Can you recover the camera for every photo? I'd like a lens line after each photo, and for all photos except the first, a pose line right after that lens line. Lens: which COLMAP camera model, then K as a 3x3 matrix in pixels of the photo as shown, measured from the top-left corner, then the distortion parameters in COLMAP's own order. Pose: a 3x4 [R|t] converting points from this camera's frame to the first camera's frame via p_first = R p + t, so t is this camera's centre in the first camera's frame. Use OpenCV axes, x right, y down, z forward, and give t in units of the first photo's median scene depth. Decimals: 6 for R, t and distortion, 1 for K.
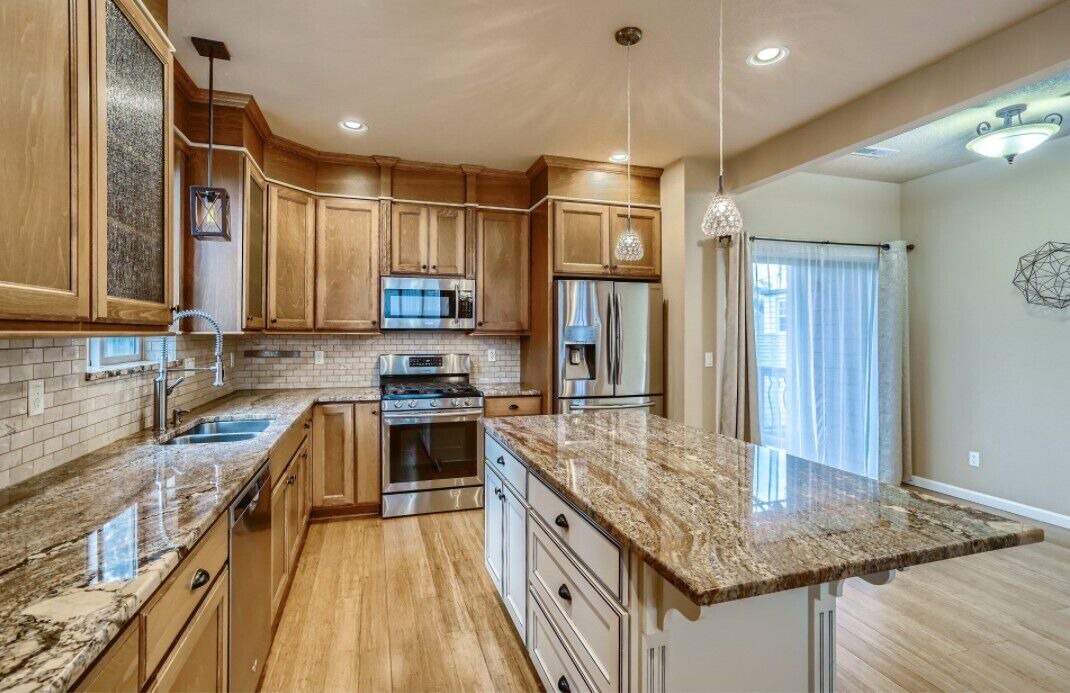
lens RADIAL K [[512.7, 0, 533.5], [0, 512.7, 330.6], [0, 0, 1]] dist [-0.000998, 0.000396]
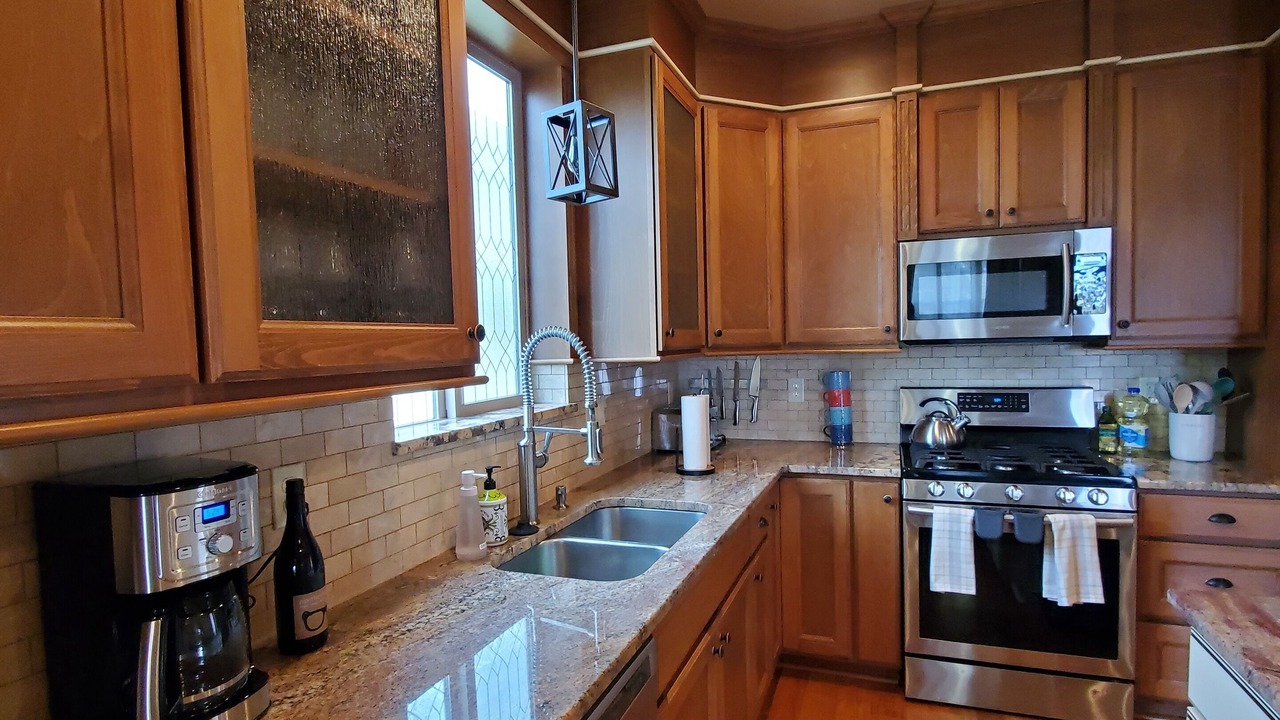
lens RADIAL K [[665.3, 0, 637.8], [0, 665.3, 375.9], [0, 0, 1]] dist [-0.008542, -0.000793]
pose [[0.779370, 0.011599, -0.626456, -0.082445], [0.032301, 0.997755, 0.058659, -0.017941], [0.625730, -0.065952, 0.777246, 0.309482]]
